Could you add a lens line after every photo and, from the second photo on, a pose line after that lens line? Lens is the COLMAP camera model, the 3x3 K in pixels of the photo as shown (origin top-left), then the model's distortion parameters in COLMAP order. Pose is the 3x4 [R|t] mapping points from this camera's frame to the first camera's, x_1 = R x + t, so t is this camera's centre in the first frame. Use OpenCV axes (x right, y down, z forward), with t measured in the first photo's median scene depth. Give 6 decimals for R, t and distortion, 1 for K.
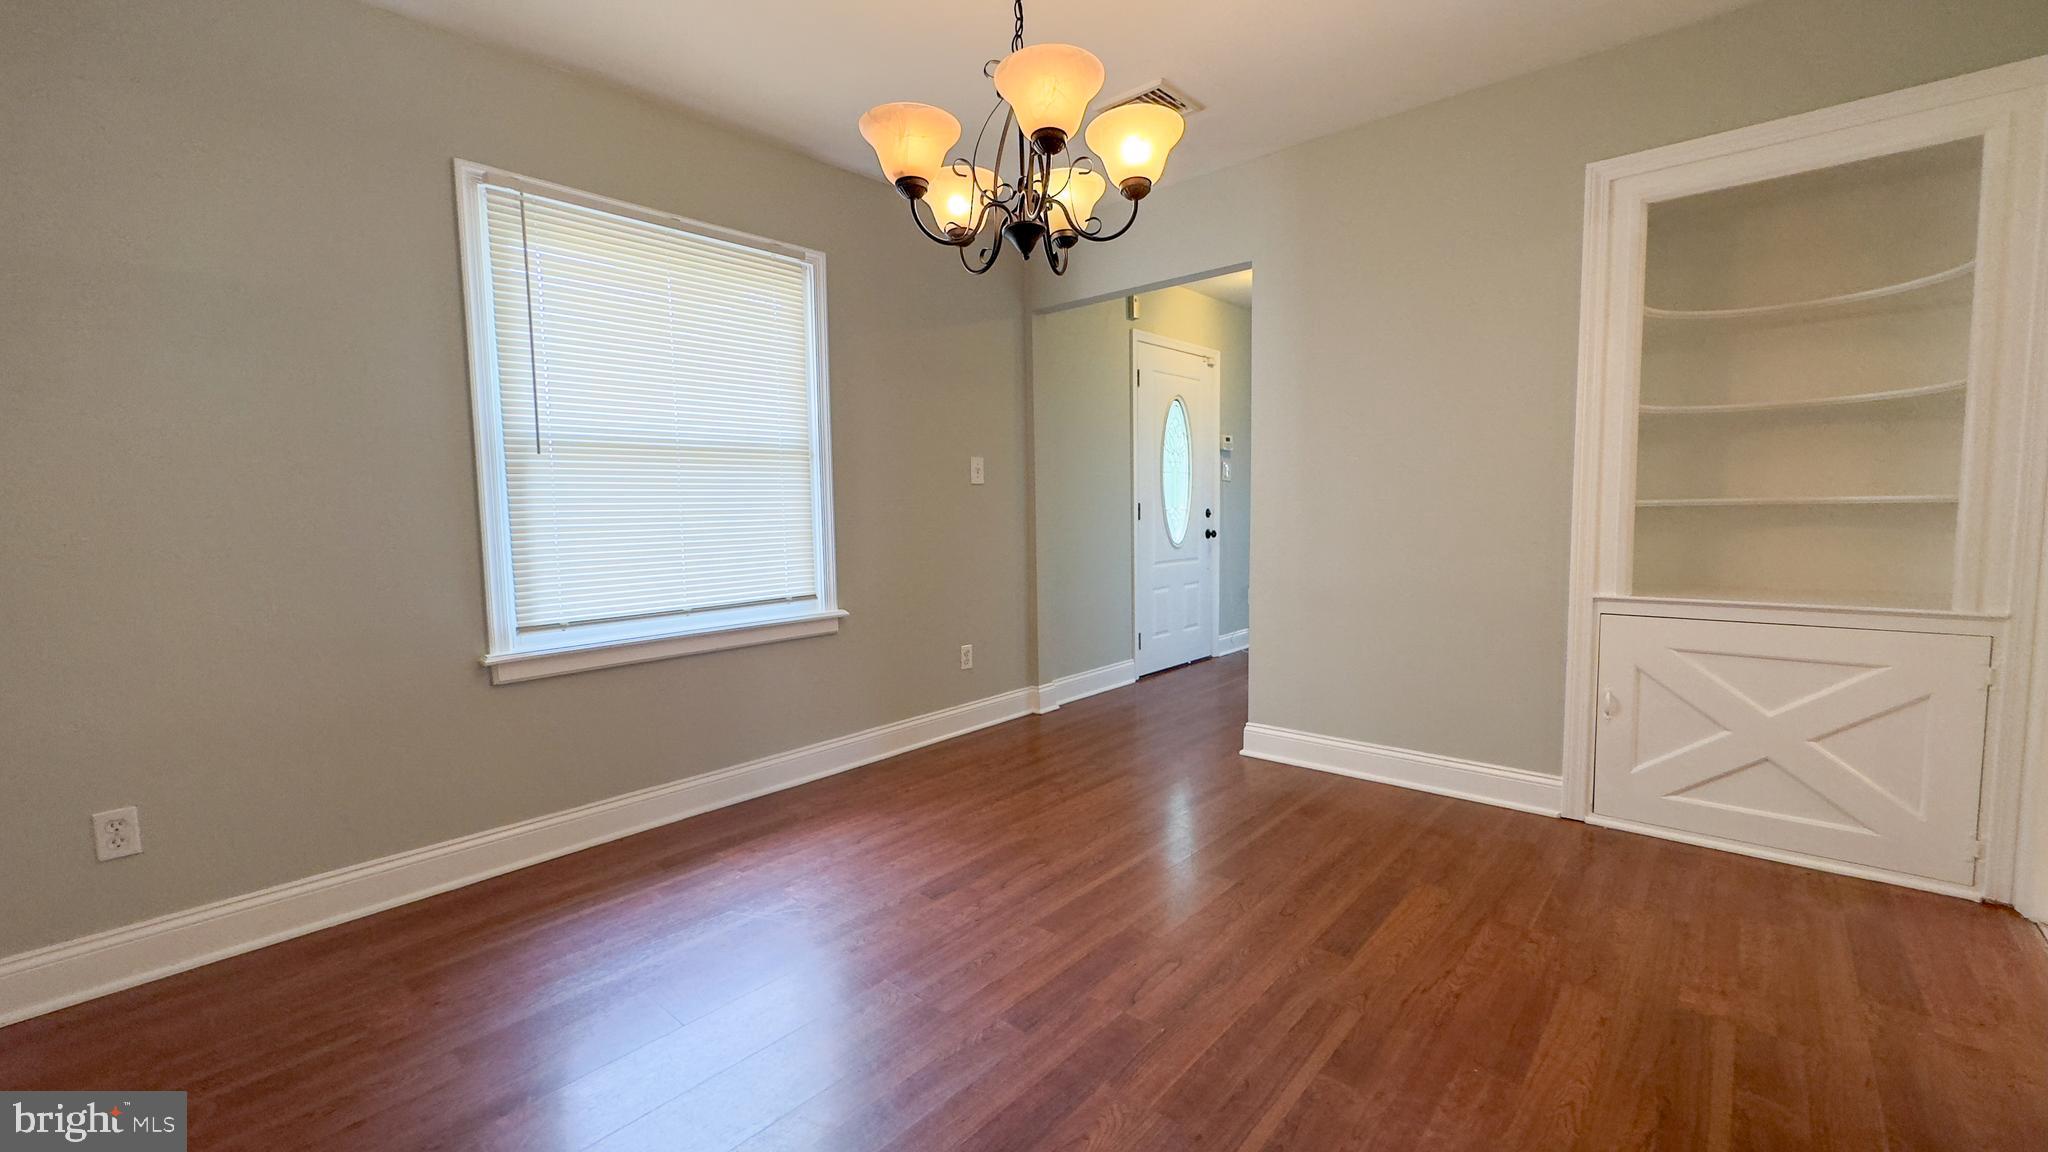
lens RADIAL K [[836.4, 0, 1023.0], [0, 836.4, 572.6], [0, 0, 1]] dist [0.000810, 0.000491]
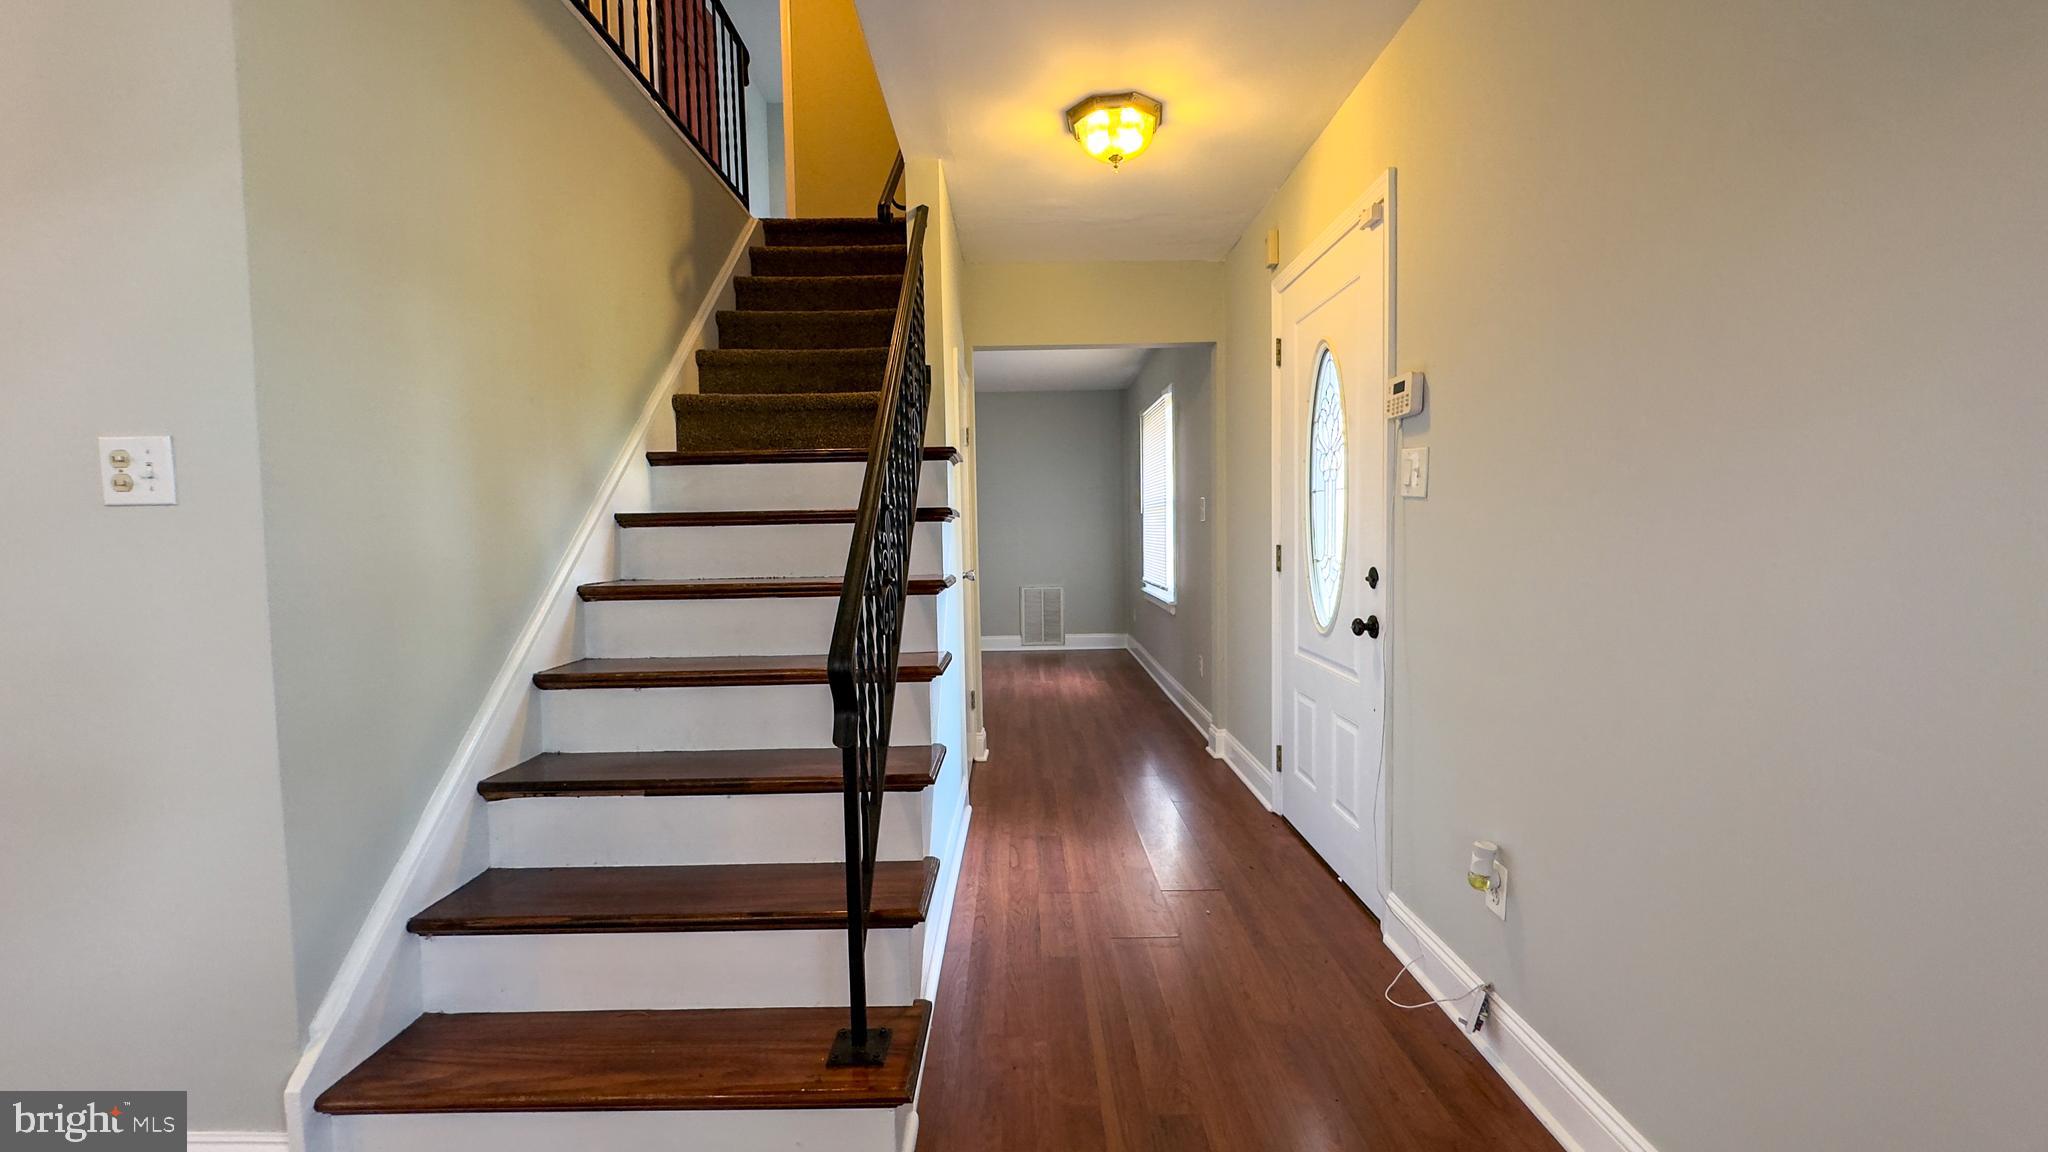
lens RADIAL K [[836.4, 0, 1023.0], [0, 836.4, 572.6], [0, 0, 1]] dist [0.000810, 0.000491]
pose [[-0.750316, 0.067510, -0.657623, 1.310615], [-0.020849, 0.991861, 0.125610, -0.258050], [0.660750, 0.107958, -0.742802, 2.552901]]
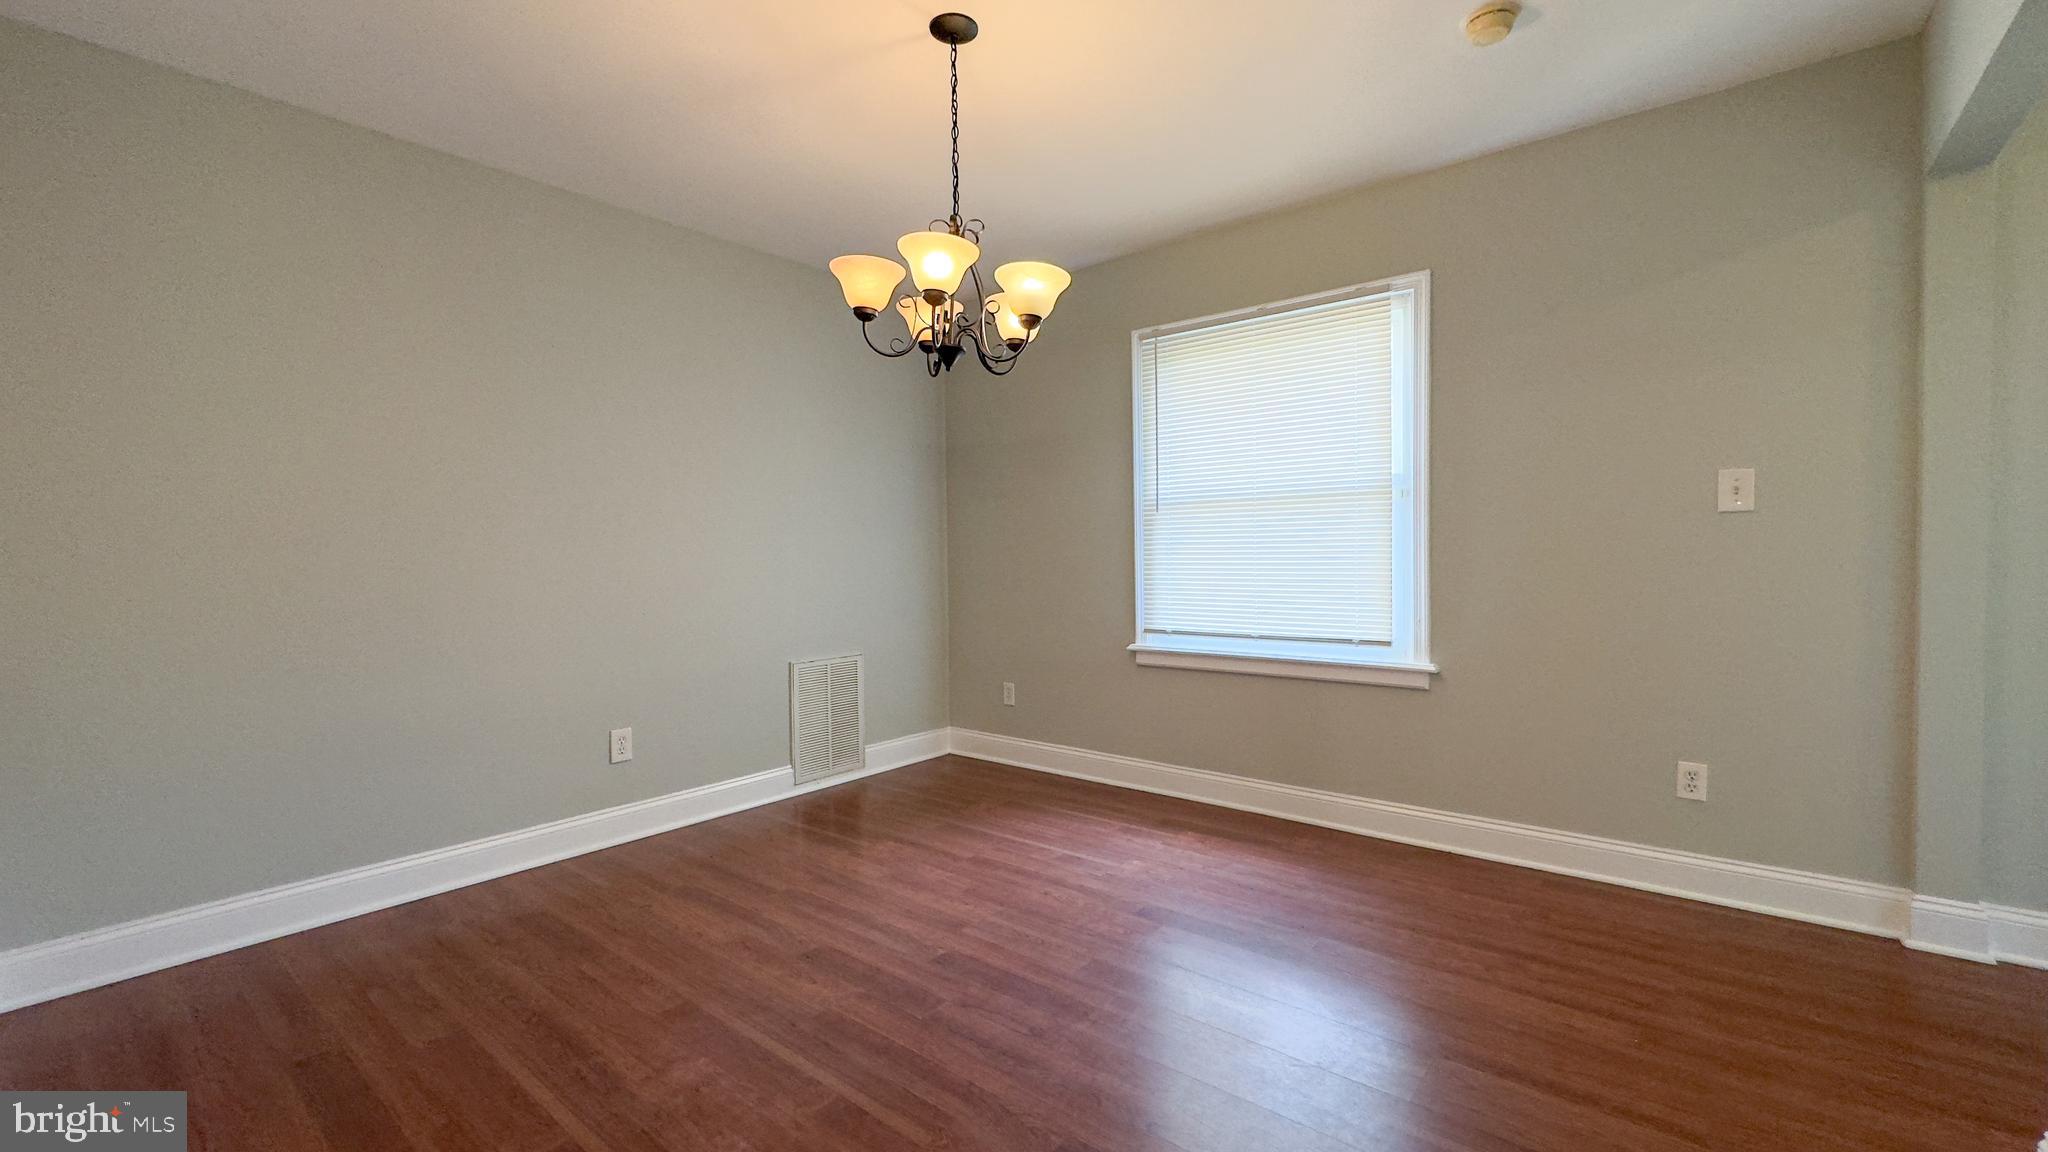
lens RADIAL K [[836.4, 0, 1023.0], [0, 836.4, 572.6], [0, 0, 1]] dist [0.000810, 0.000491]
pose [[0.031405, 0.039274, -0.998735, 0.808588], [-0.067644, 0.997020, 0.037079, -0.069448], [0.997215, 0.066394, 0.033968, 0.665877]]
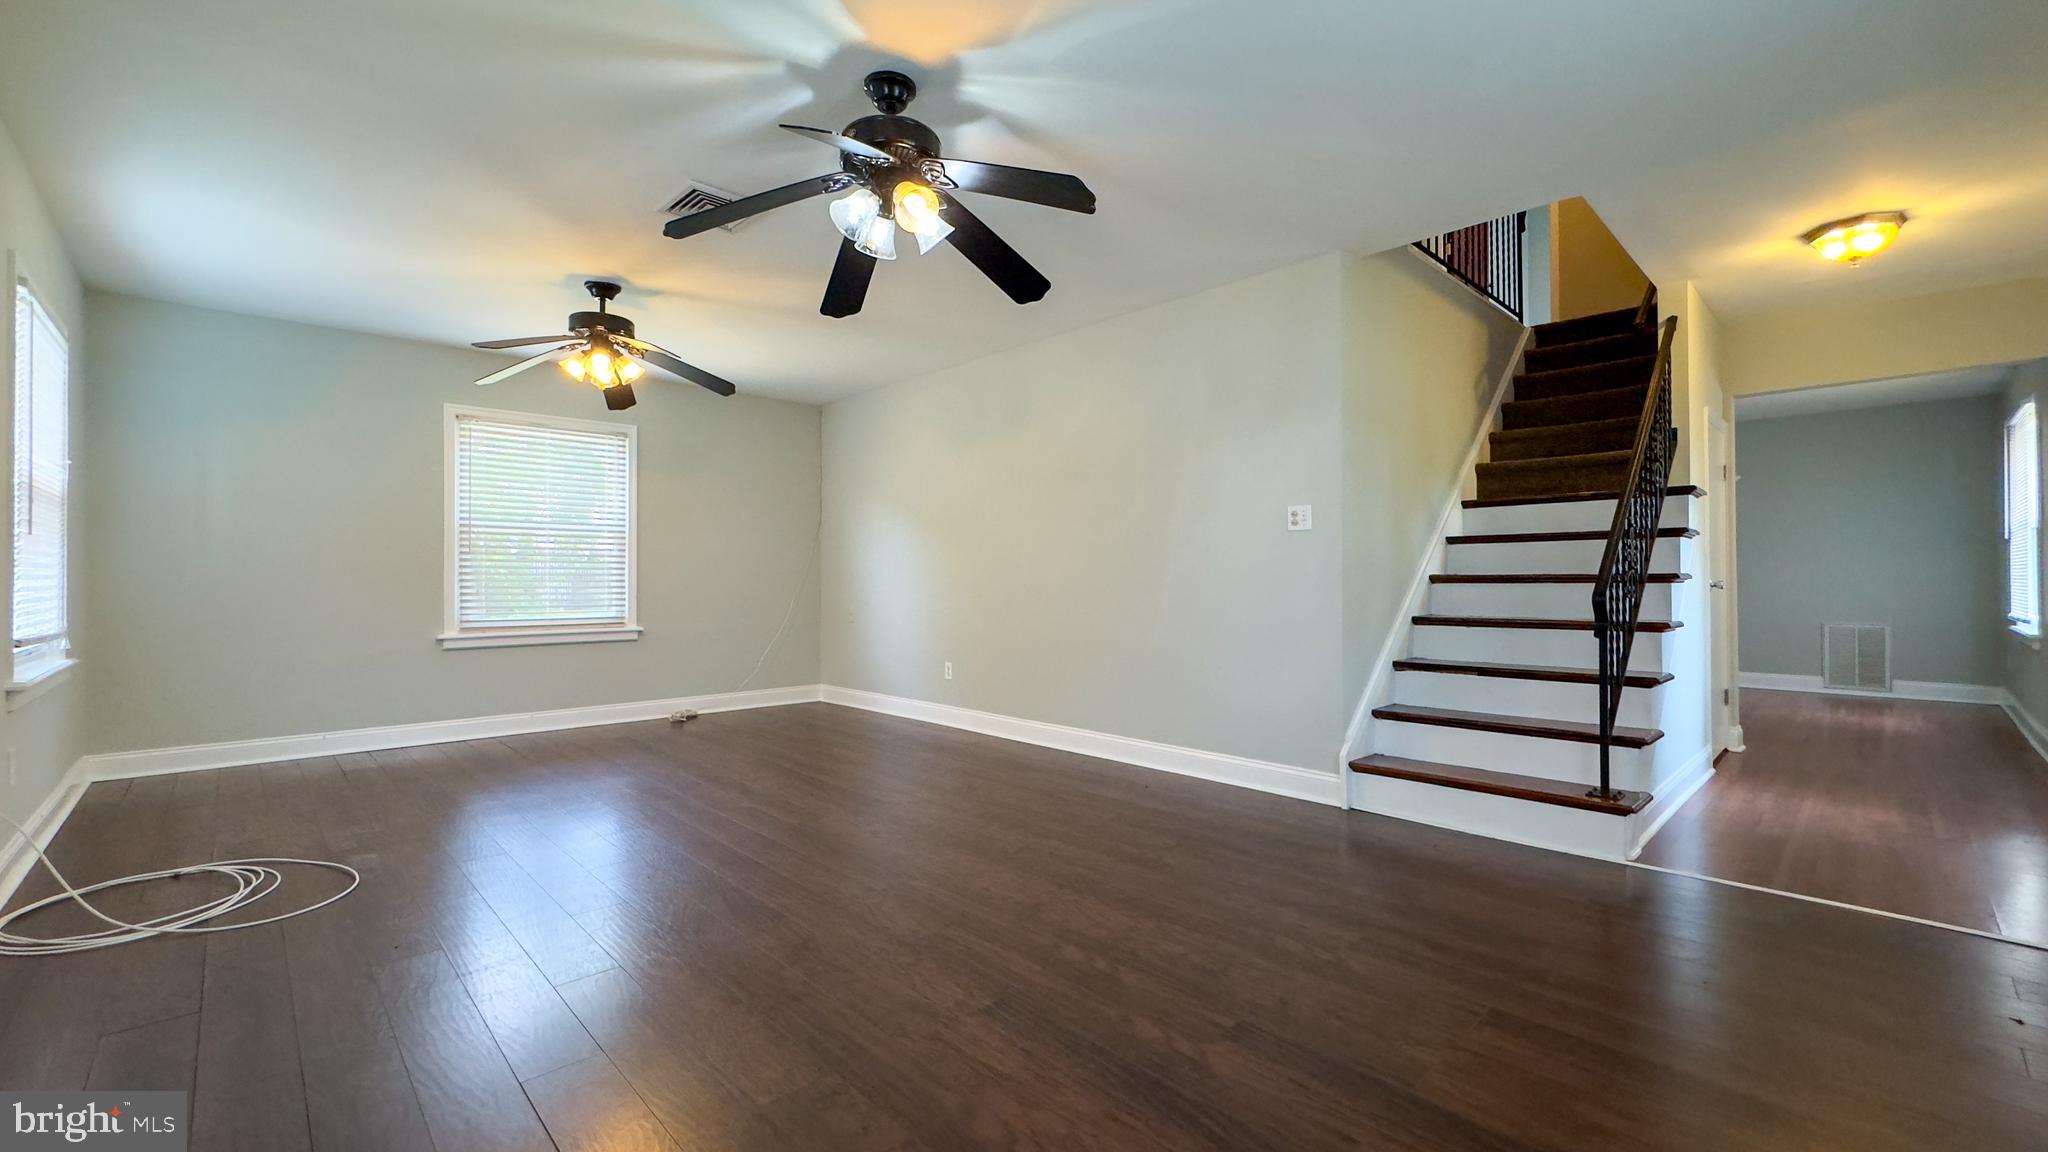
lens RADIAL K [[836.4, 0, 1023.0], [0, 836.4, 572.6], [0, 0, 1]] dist [0.000810, 0.000491]
pose [[-0.996015, 0.022652, 0.086260, 1.729673], [0.028732, 0.997139, 0.069911, -0.264805], [-0.084430, 0.072111, -0.993817, 3.274941]]
